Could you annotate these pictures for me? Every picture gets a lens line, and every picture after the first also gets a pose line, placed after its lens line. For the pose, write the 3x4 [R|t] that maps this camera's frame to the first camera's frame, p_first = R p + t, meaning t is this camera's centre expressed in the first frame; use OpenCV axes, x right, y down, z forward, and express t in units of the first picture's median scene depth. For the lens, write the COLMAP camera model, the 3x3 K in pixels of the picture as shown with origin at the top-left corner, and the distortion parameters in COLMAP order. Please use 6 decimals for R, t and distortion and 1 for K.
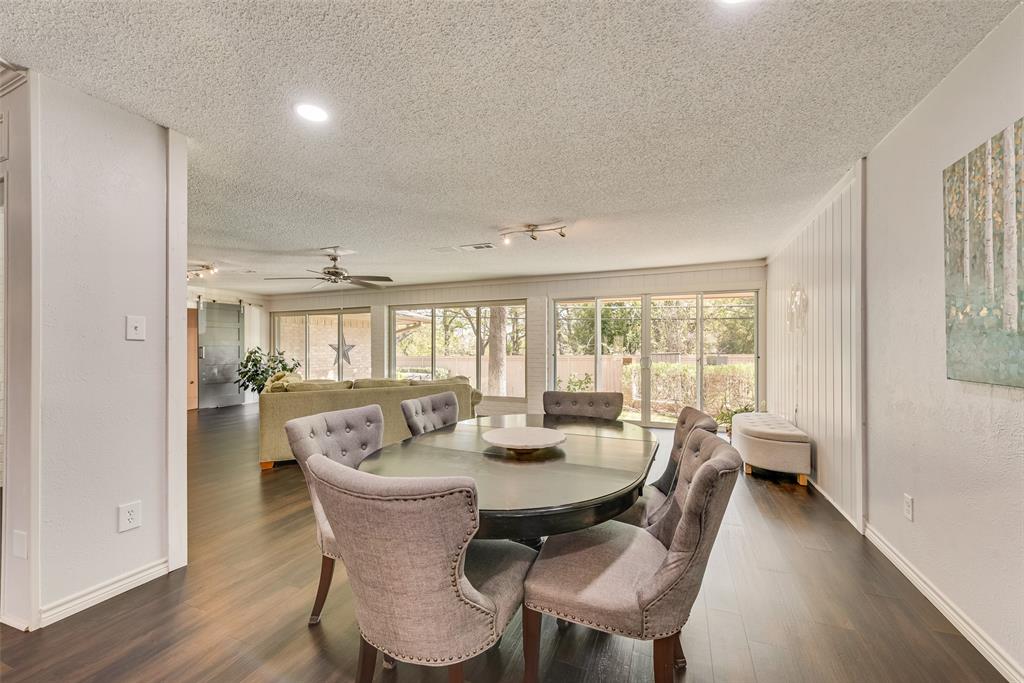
lens RADIAL K [[402.9, 0, 512.0], [0, 402.9, 341.5], [0, 0, 1]] dist [0.000247, 0.000016]
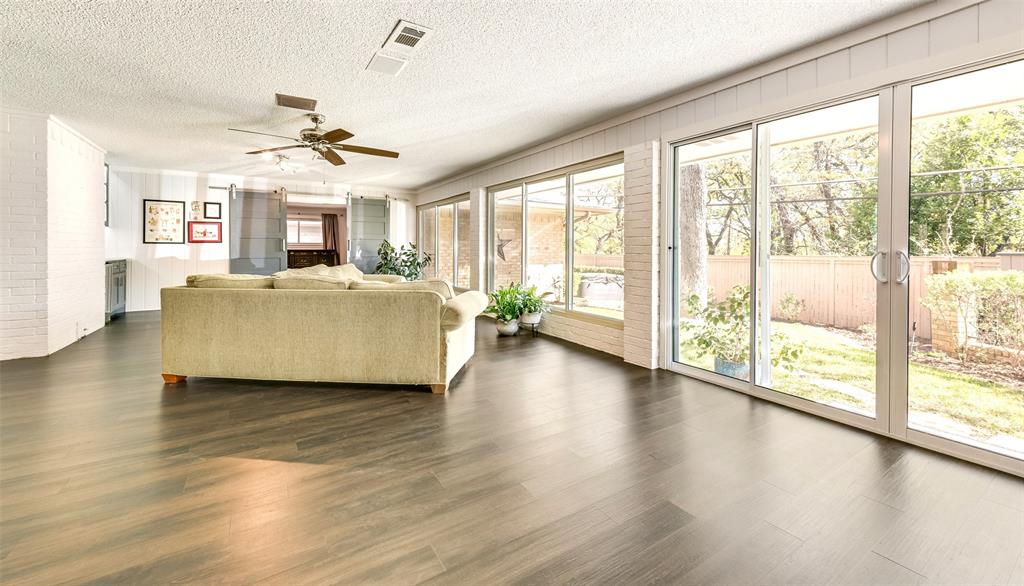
lens RADIAL K [[406.3, 0, 508.9], [0, 406.3, 252.4], [0, 0, 1]] dist [0.024660, 0.000049]
pose [[0.812605, 0.011352, -0.582704, 0.188282], [0.004070, 0.999675, 0.025152, 0.018588], [0.582800, -0.022810, 0.812295, 0.339849]]
